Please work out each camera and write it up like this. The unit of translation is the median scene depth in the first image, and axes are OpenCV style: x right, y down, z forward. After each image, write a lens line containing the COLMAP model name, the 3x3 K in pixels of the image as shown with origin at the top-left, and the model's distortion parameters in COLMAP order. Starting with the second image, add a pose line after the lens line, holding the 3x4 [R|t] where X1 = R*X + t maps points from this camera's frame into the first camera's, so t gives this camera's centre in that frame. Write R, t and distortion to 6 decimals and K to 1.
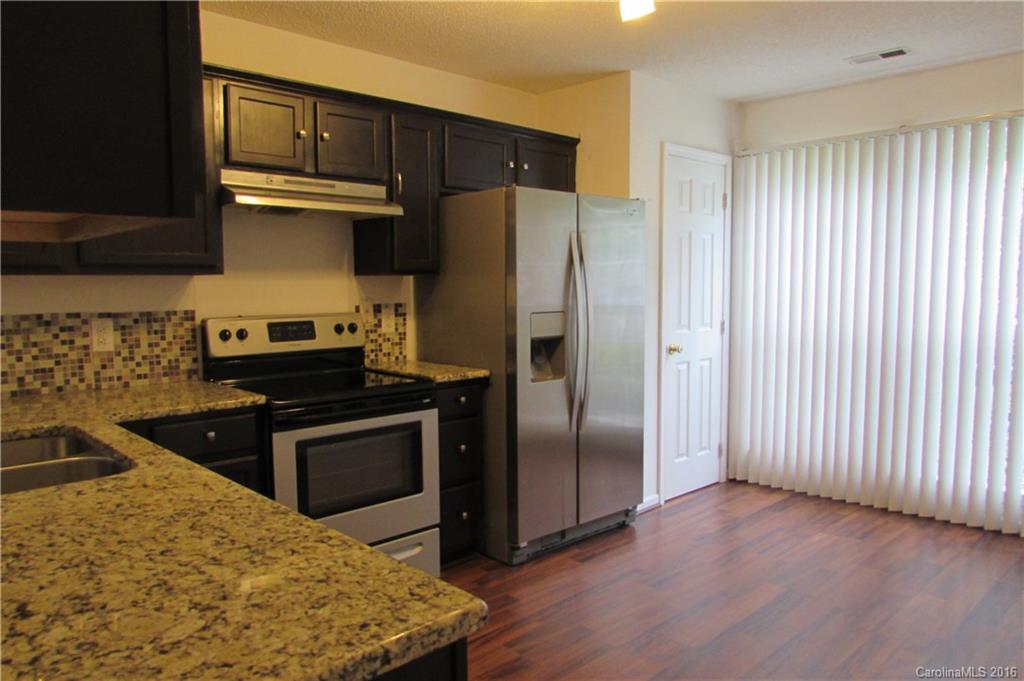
lens RADIAL K [[738.0, 0, 507.0], [0, 738.0, 340.1], [0, 0, 1]] dist [0.004241, 0.005446]
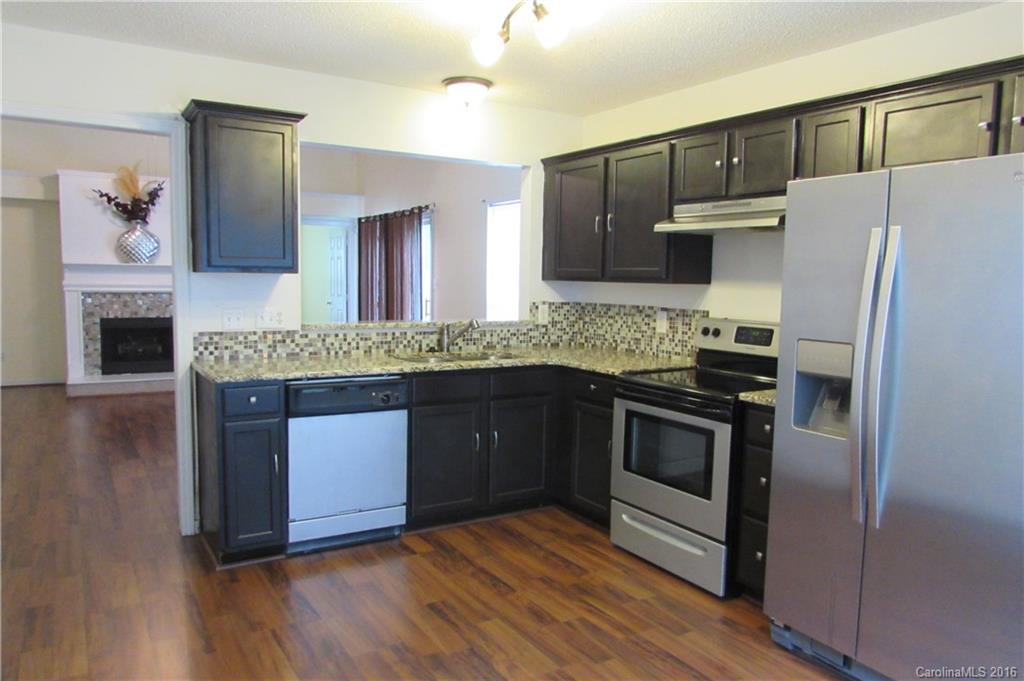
lens RADIAL K [[738.0, 0, 518.9], [0, 738.0, 340.2], [0, 0, 1]] dist [0.004241, 0.005446]
pose [[-0.195931, 0.088580, -0.976609, 0.983795], [-0.099125, 0.989022, 0.109593, -0.105524], [0.975595, 0.118279, -0.185000, 0.980016]]
